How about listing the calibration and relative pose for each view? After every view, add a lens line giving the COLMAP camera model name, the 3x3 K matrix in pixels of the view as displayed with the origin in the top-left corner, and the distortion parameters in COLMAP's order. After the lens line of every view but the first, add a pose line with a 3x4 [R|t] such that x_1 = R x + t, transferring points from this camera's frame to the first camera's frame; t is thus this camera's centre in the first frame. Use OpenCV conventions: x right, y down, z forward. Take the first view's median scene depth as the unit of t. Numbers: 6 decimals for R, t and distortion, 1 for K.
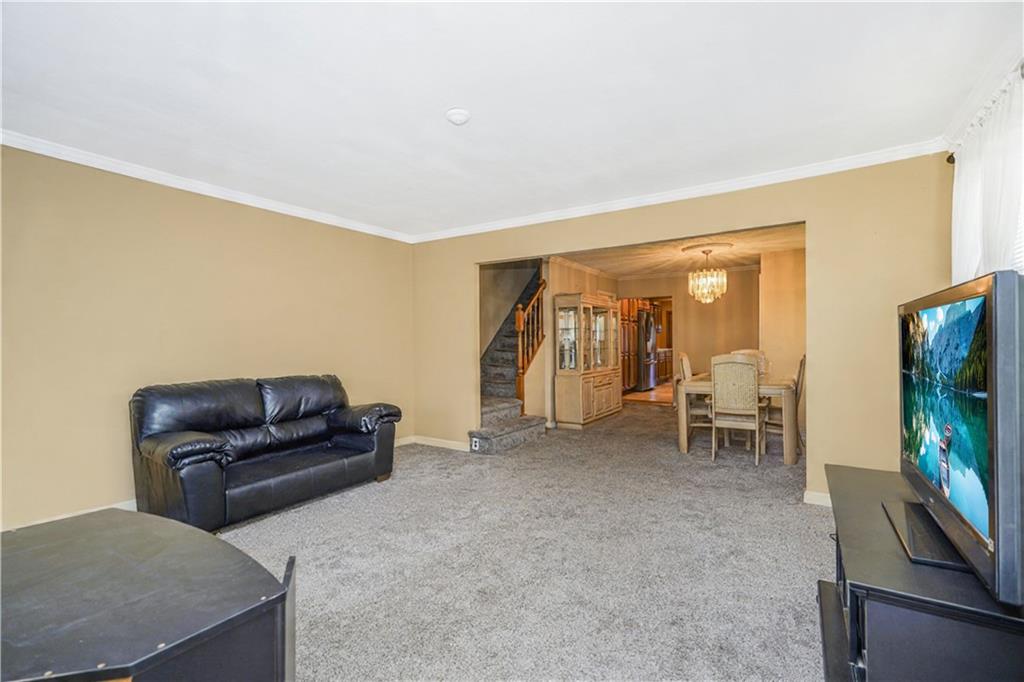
lens RADIAL K [[456.2, 0, 512.4], [0, 456.2, 344.5], [0, 0, 1]] dist [-0.020441, 0.012972]
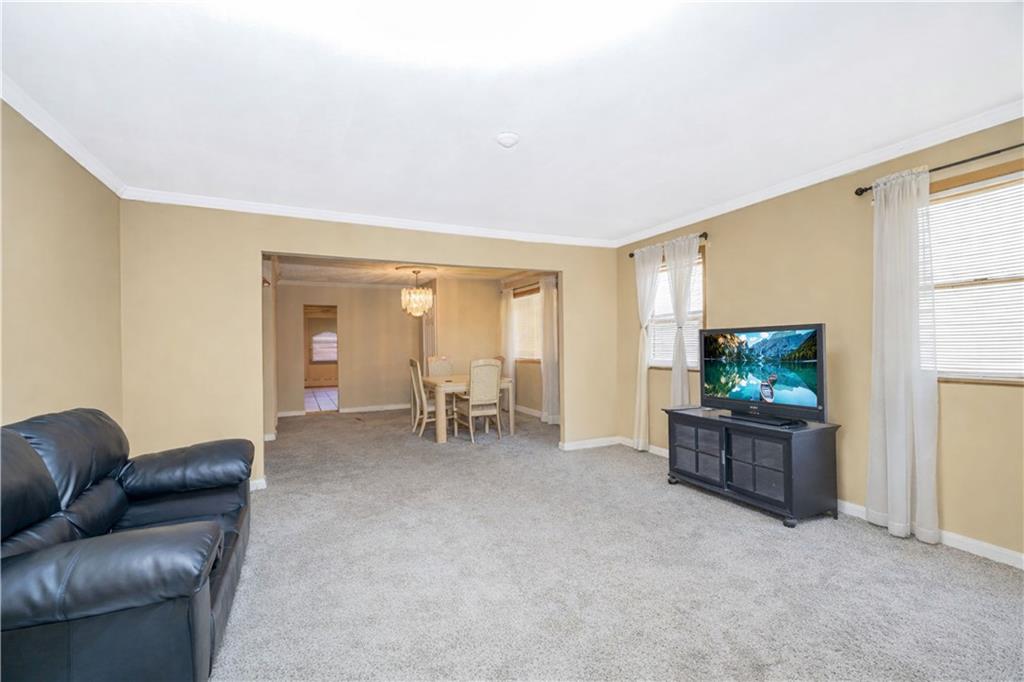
lens RADIAL K [[456.2, 0, 512.4], [0, 456.2, 344.5], [0, 0, 1]] dist [-0.020441, 0.012972]
pose [[0.538048, 0.002391, 0.842911, -0.420638], [0.017725, 0.999743, -0.014150, 0.001603], [-0.842728, 0.022554, 0.537868, 0.170401]]
